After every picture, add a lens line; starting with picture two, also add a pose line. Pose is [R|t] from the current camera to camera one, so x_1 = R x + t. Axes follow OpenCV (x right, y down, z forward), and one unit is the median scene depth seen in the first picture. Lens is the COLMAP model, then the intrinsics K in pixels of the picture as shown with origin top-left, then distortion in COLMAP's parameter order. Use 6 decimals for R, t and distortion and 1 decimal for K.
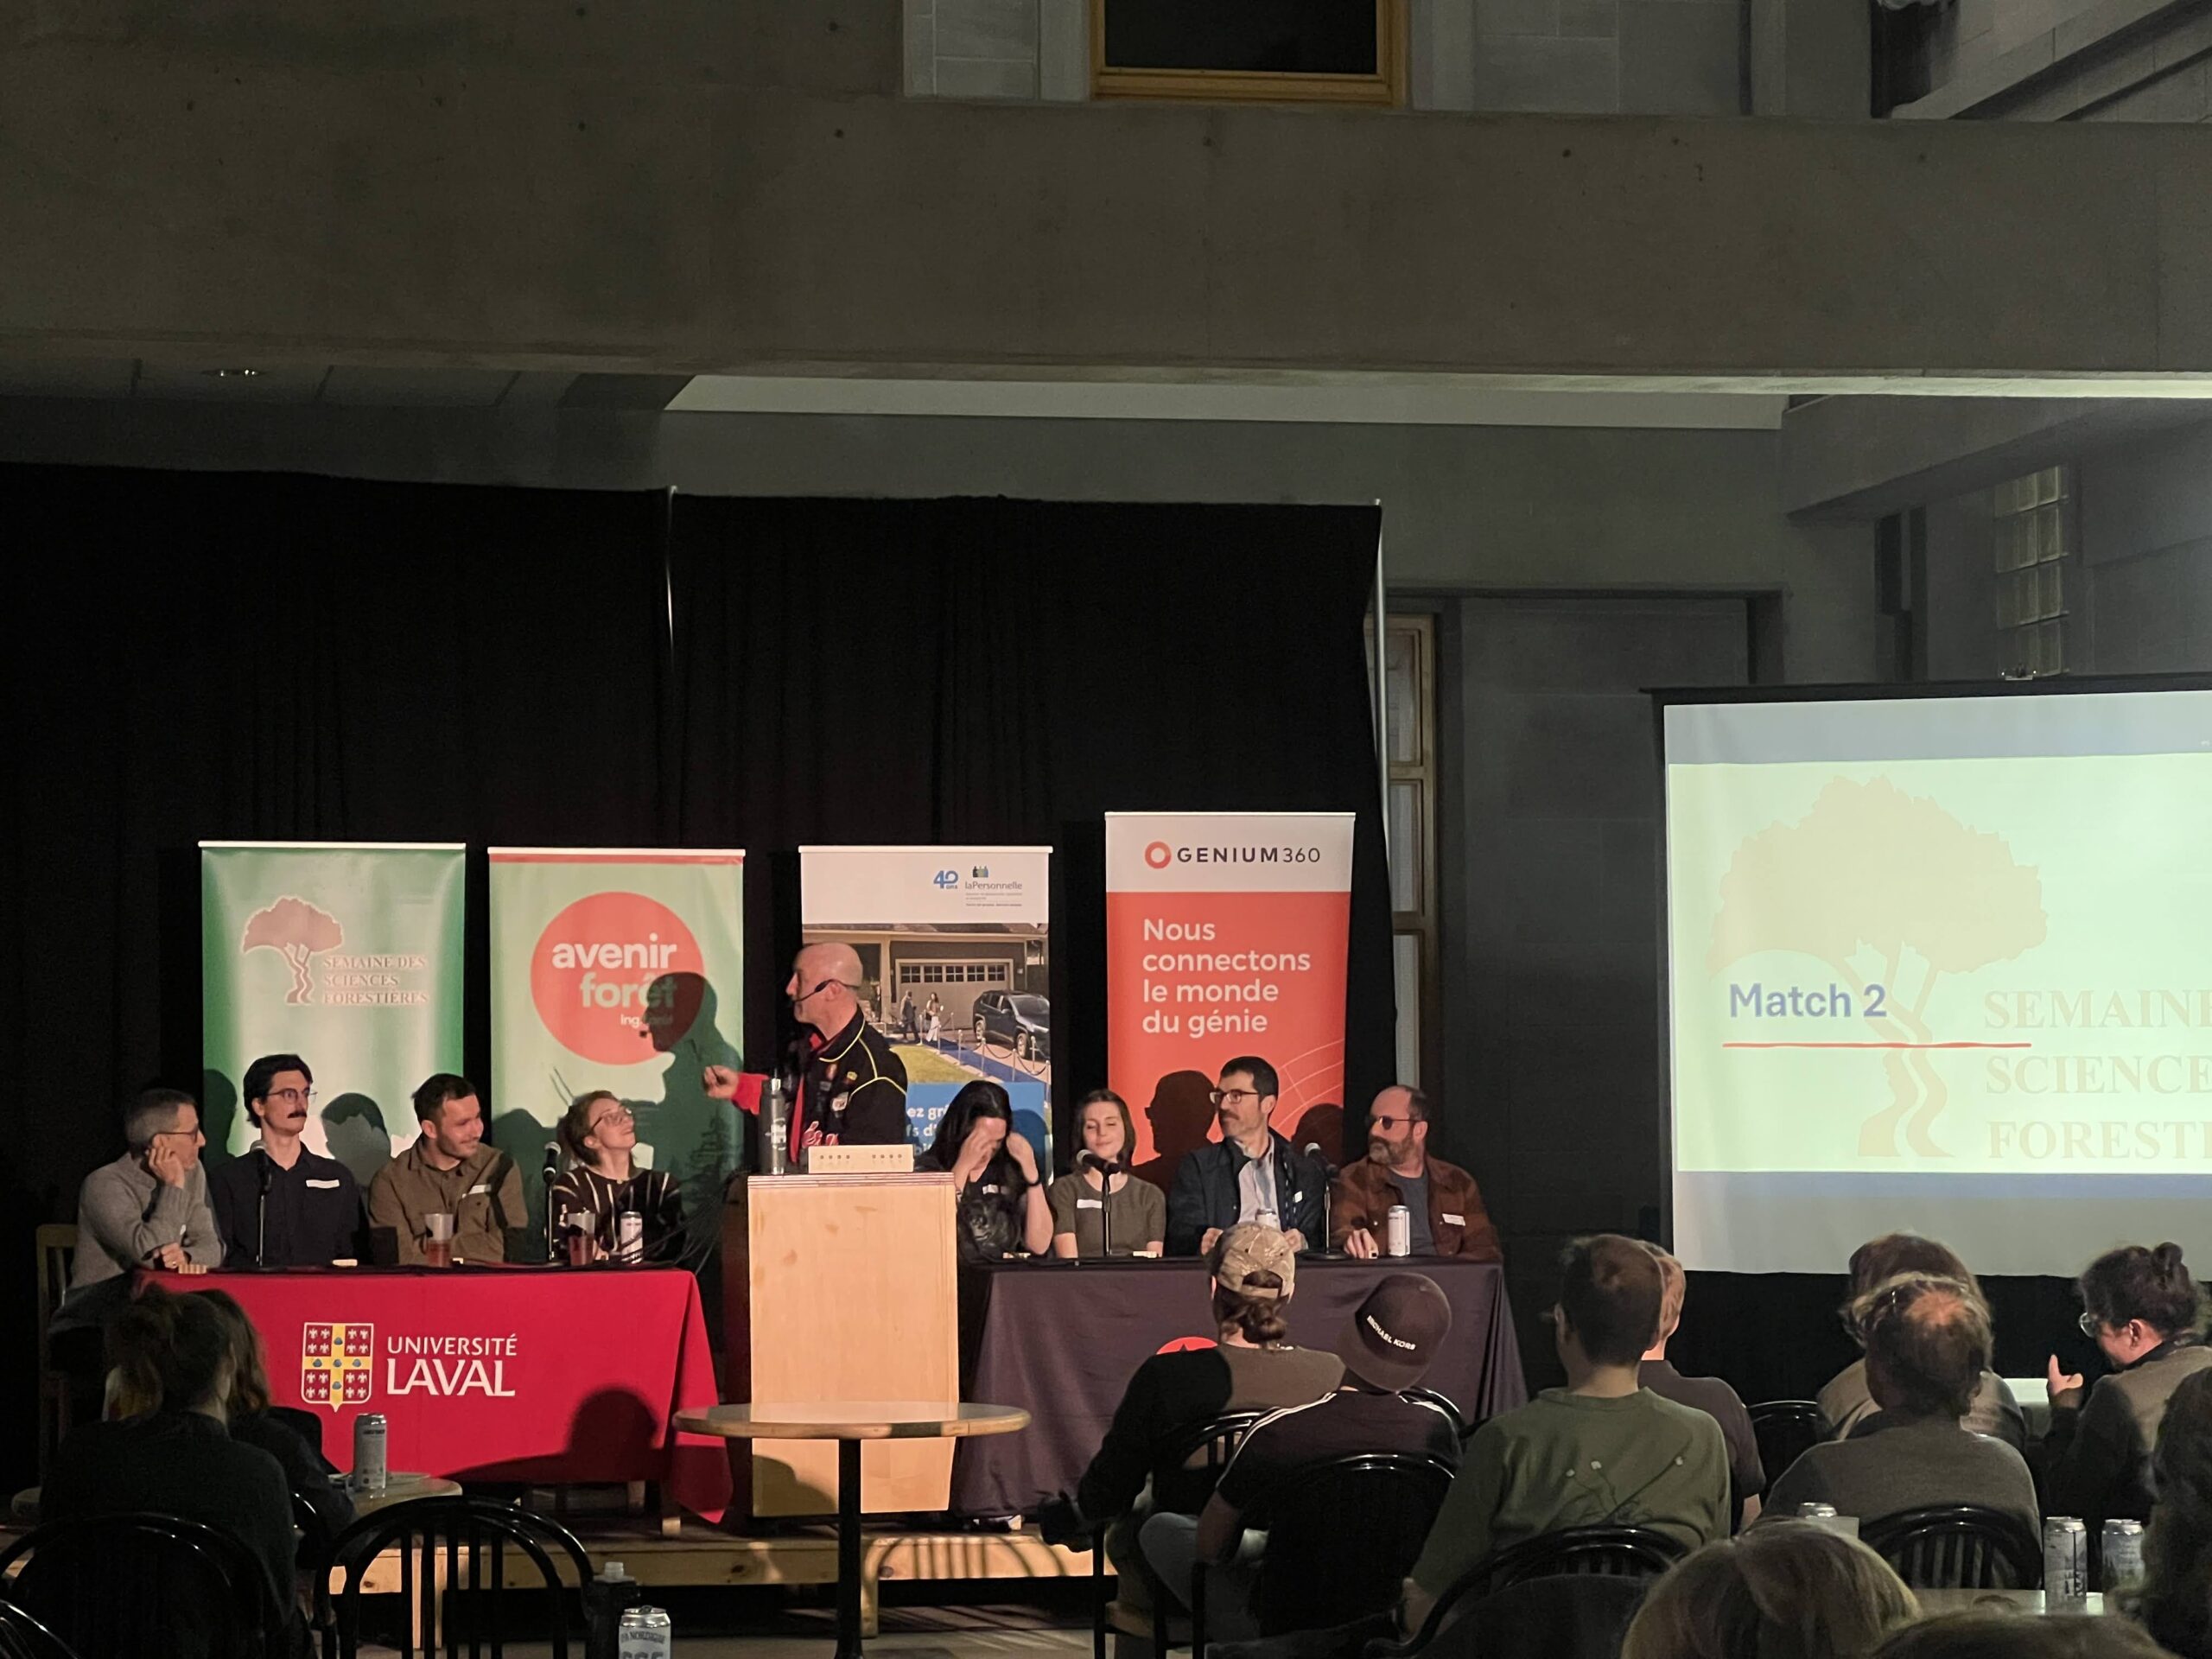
lens RADIAL K [[5608.4, 0, 1106.0], [0, 5608.4, 829.5], [0, 0, 1]] dist [-0.478134, 12.615078]
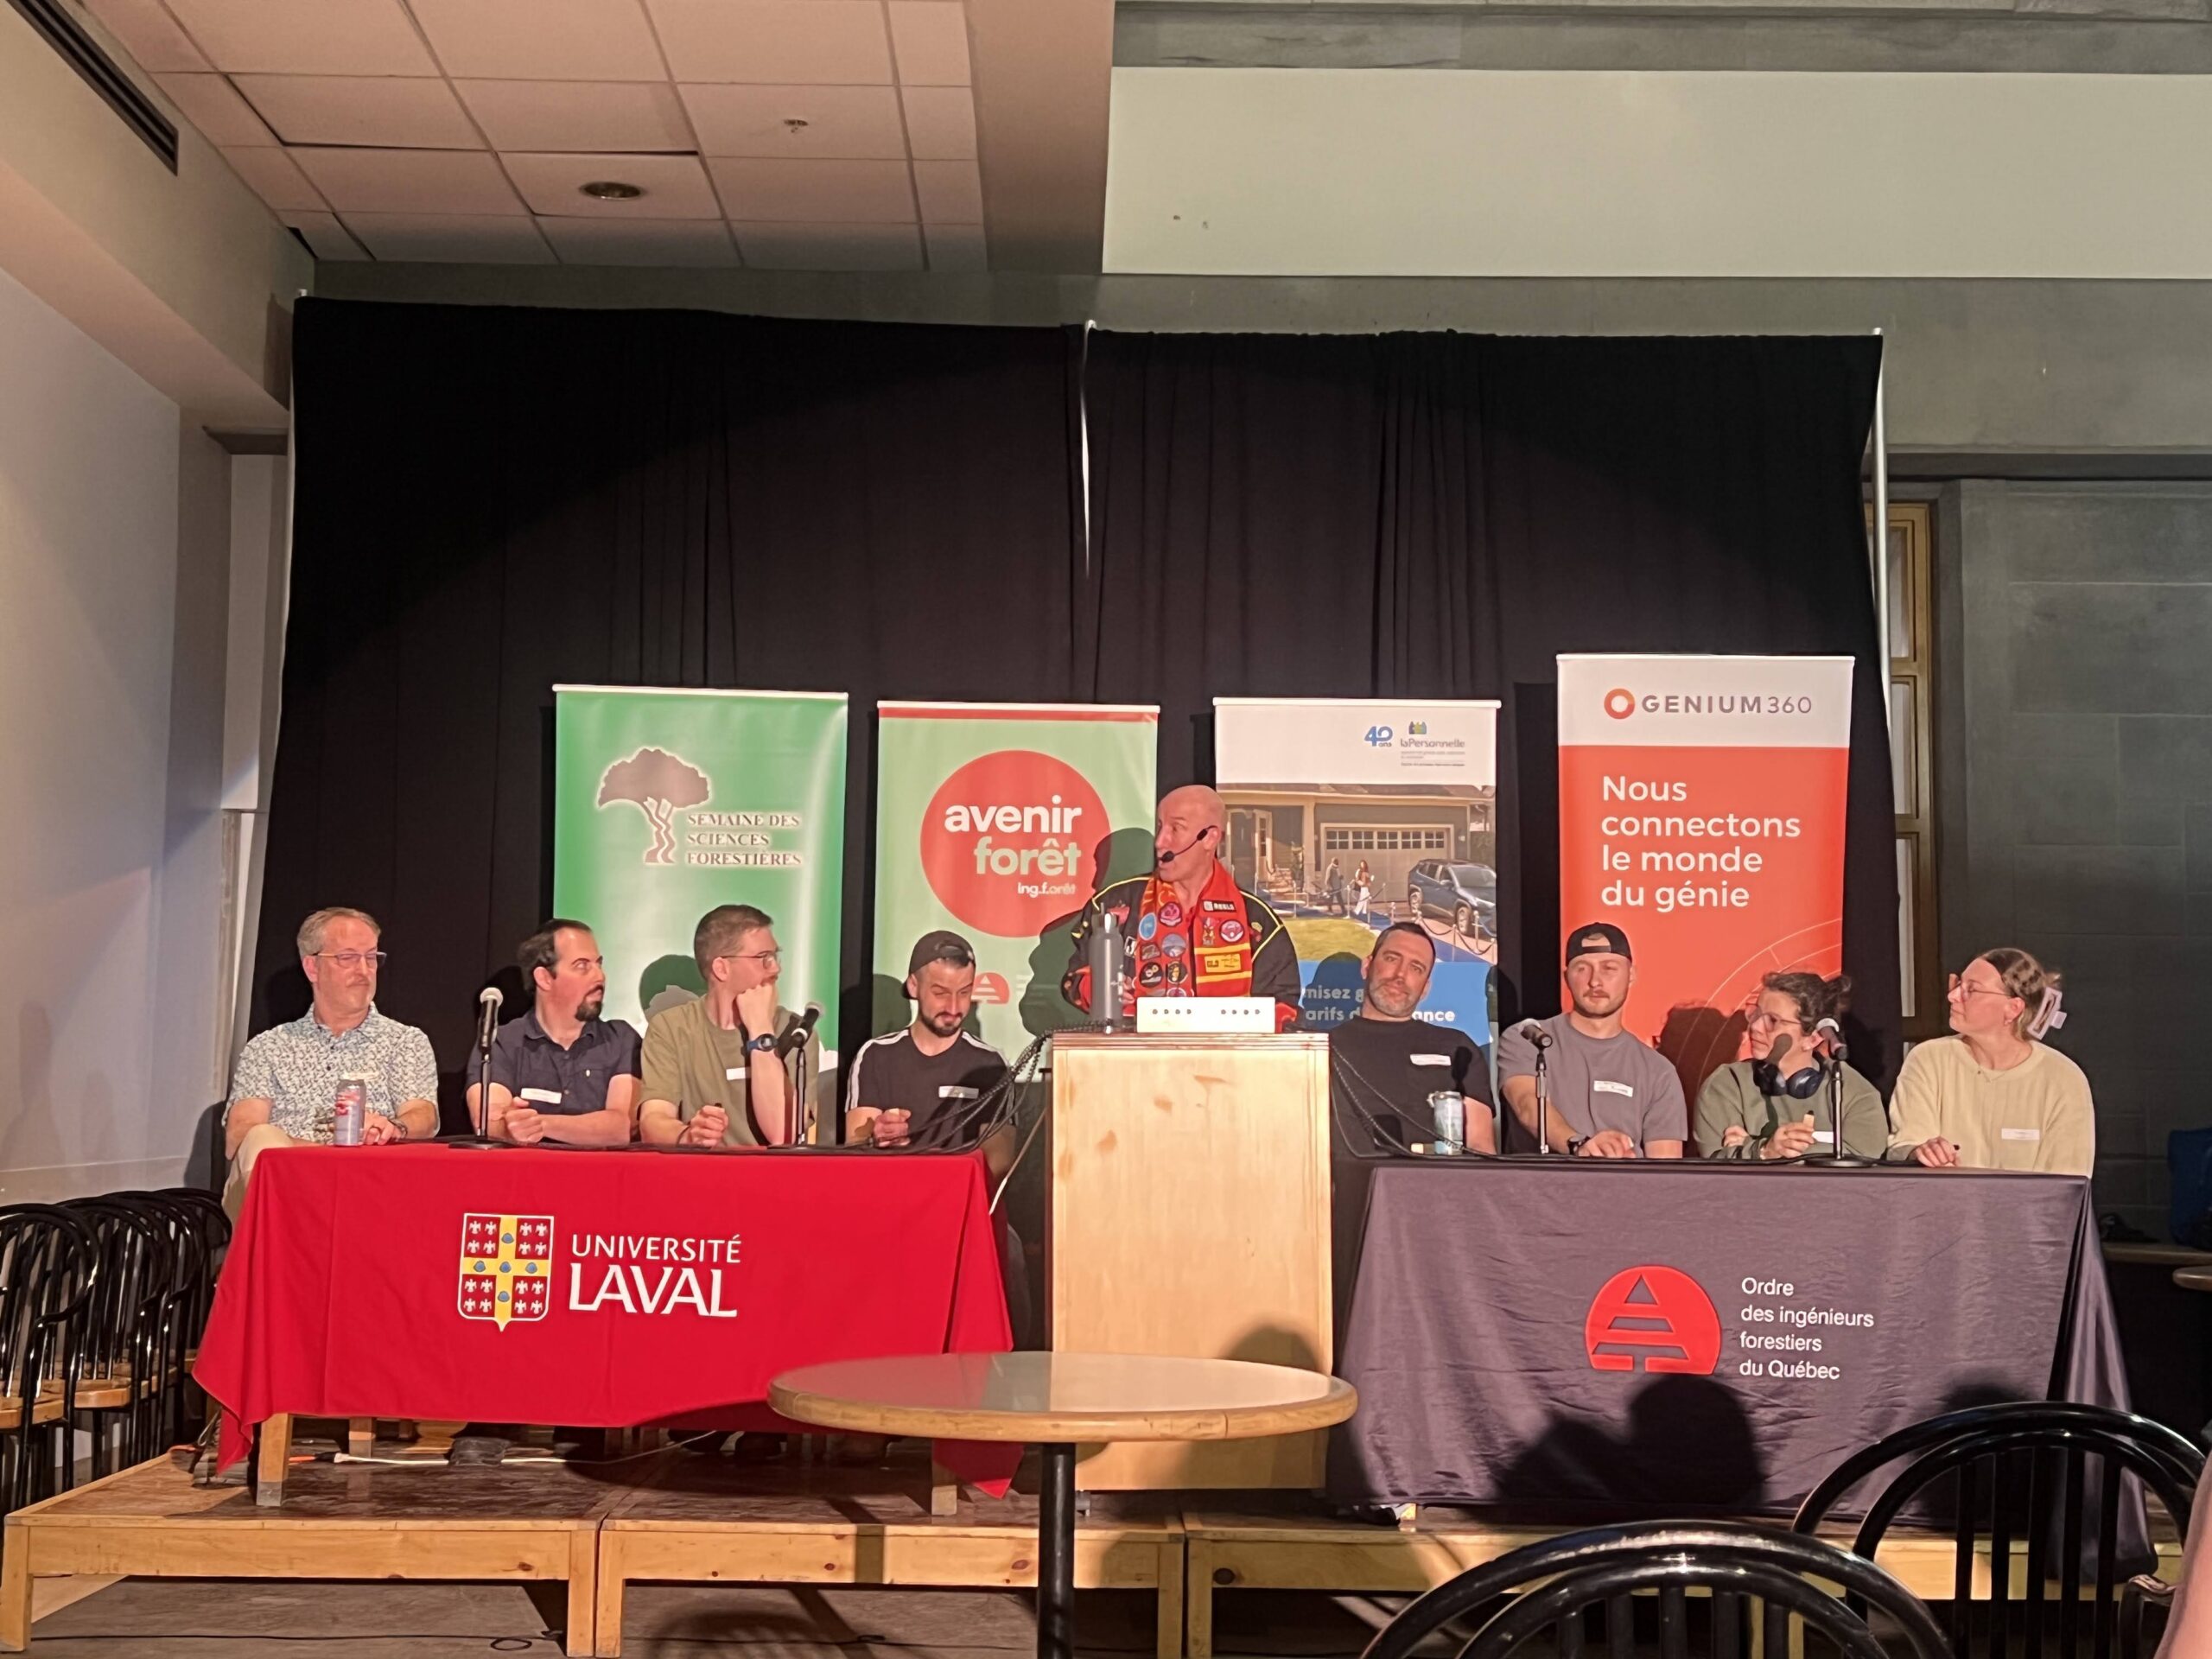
lens RADIAL K [[2828.5, 0, 1066.8], [0, 2828.5, 829.2], [0, 0, 1]] dist [0.107850, 0.003283]
pose [[0.979487, -0.000545, -0.201507, 0.014123], [-0.009555, 0.998746, -0.049148, 0.046903], [0.201281, 0.050065, 0.978253, 0.547993]]
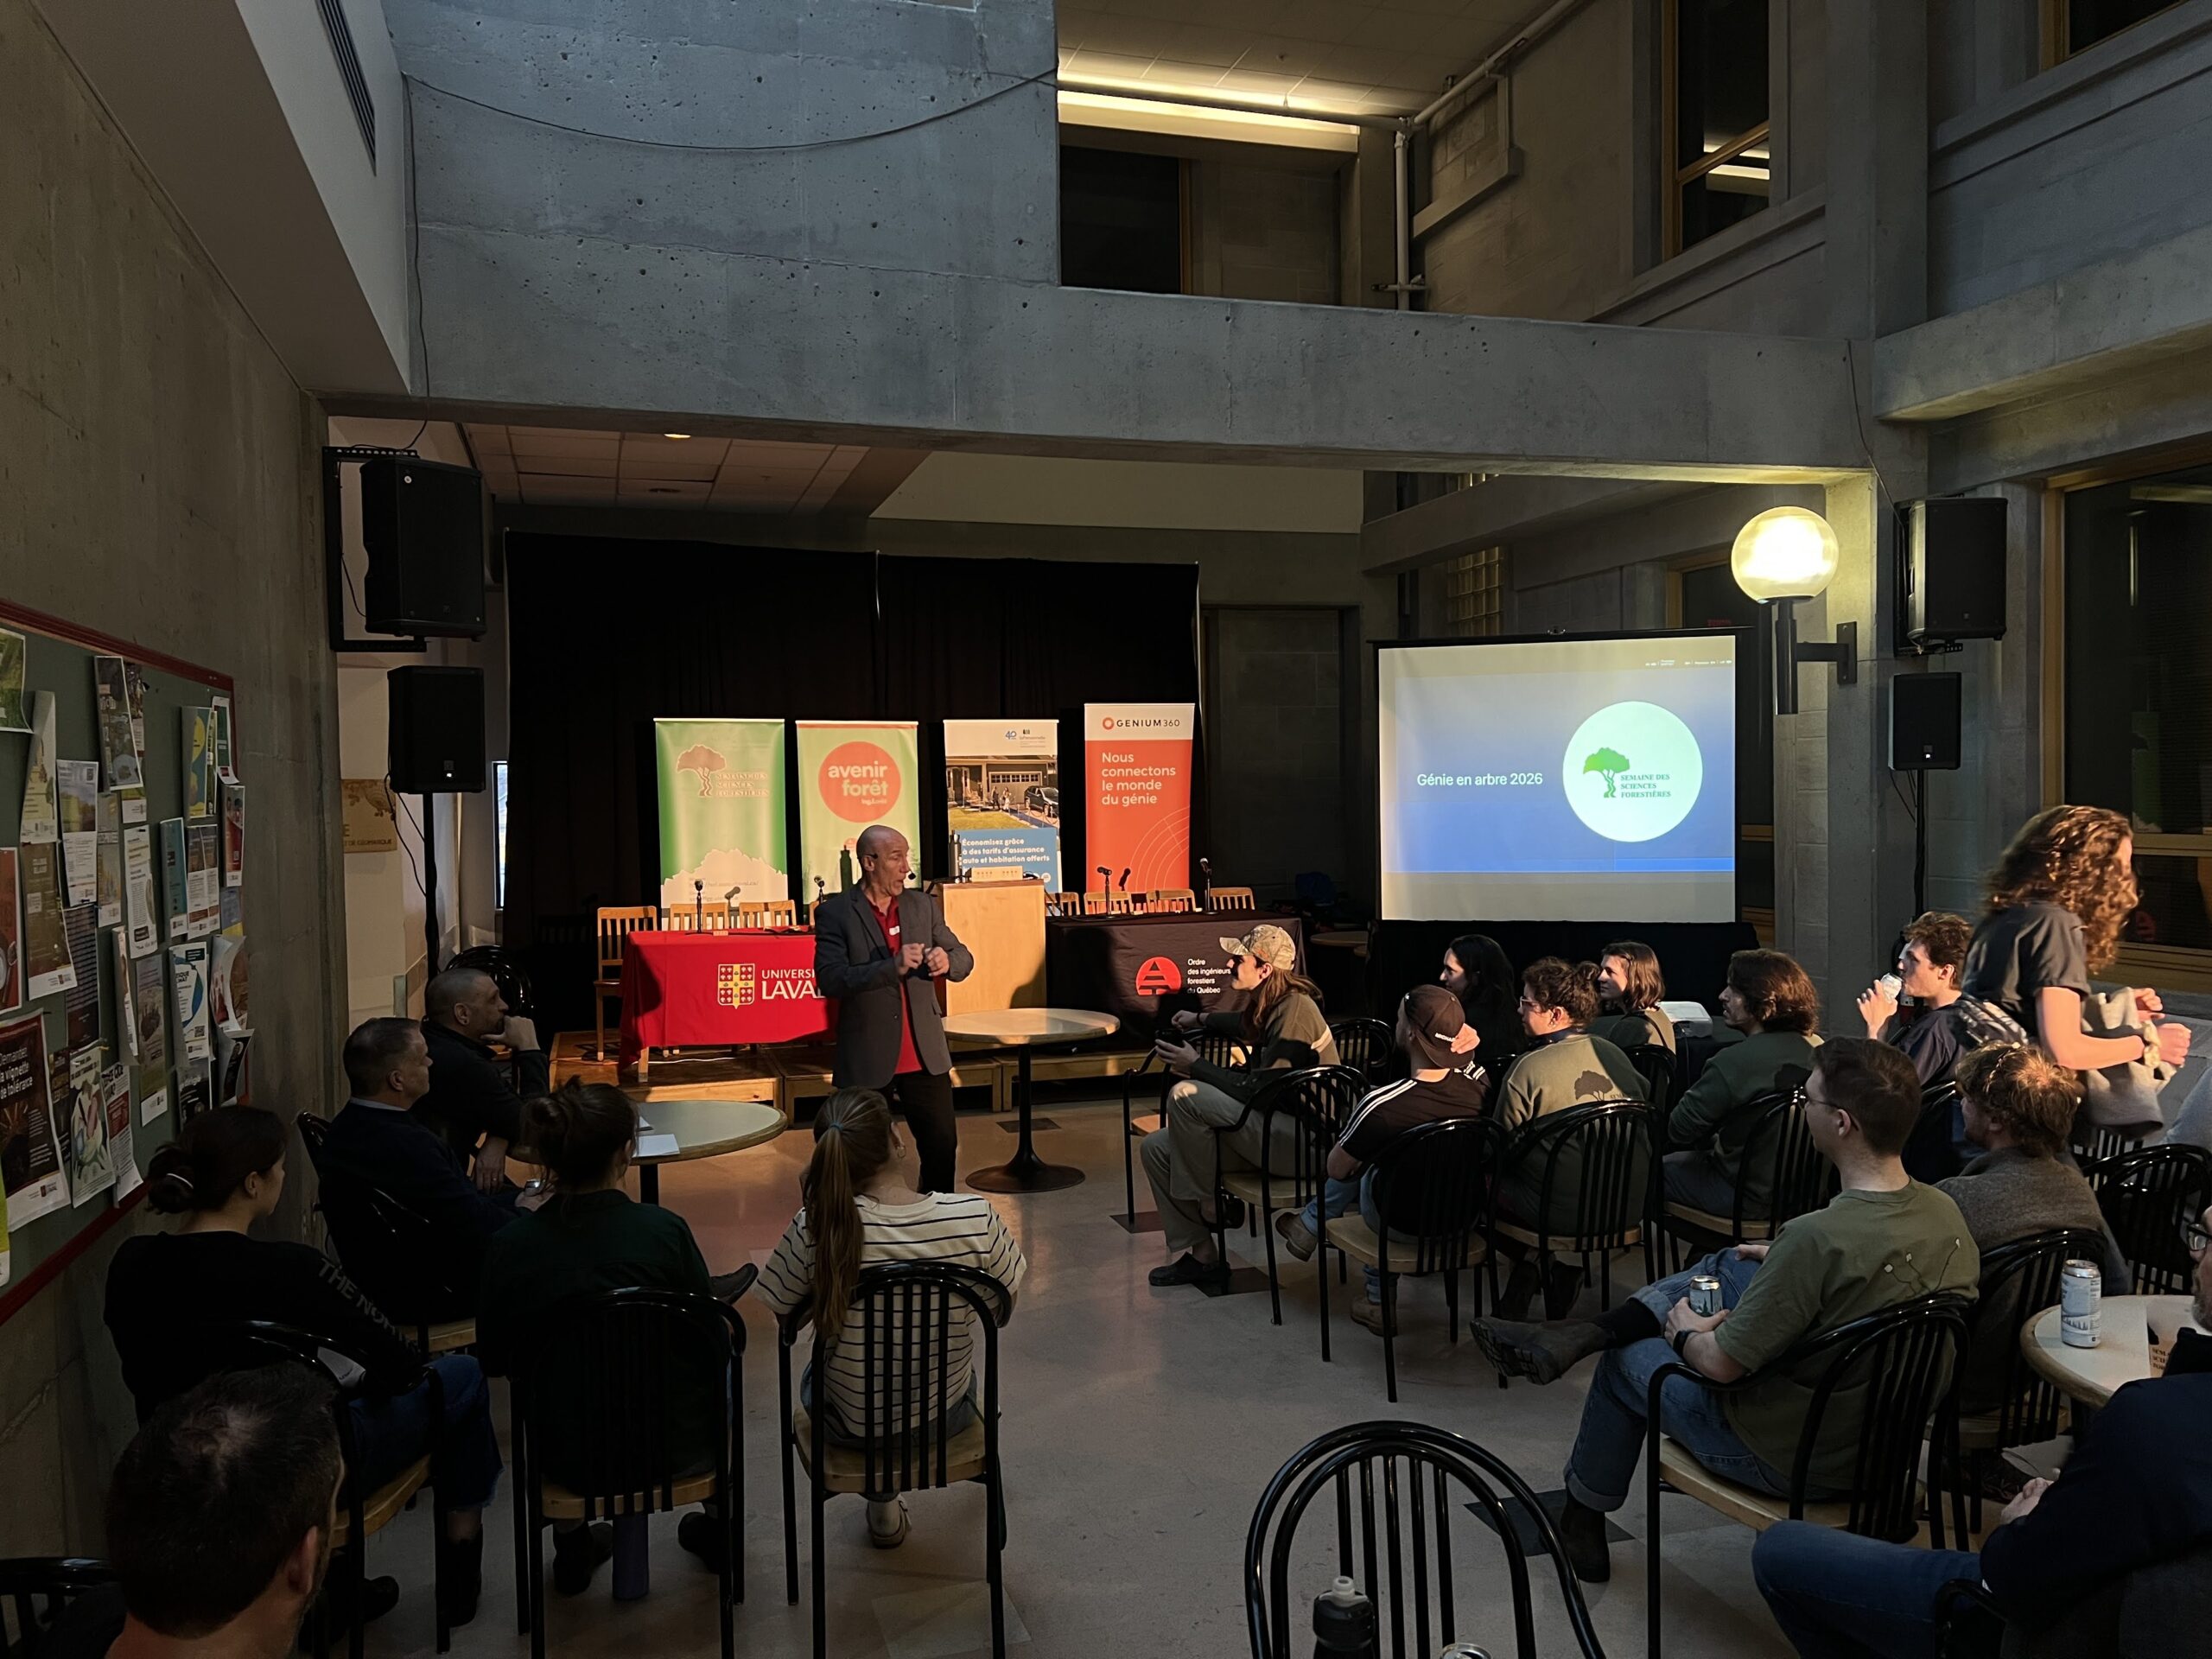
lens RADIAL K [[1648.7, 0, 1106.0], [0, 1648.7, 829.5], [0, 0, 1]] dist [0.141338, 0.000308]
pose [[0.994590, -0.012341, 0.103145, -0.058833], [0.005078, 0.997507, 0.070388, 0.000461], [-0.103757, -0.069483, 0.992173, 0.355608]]
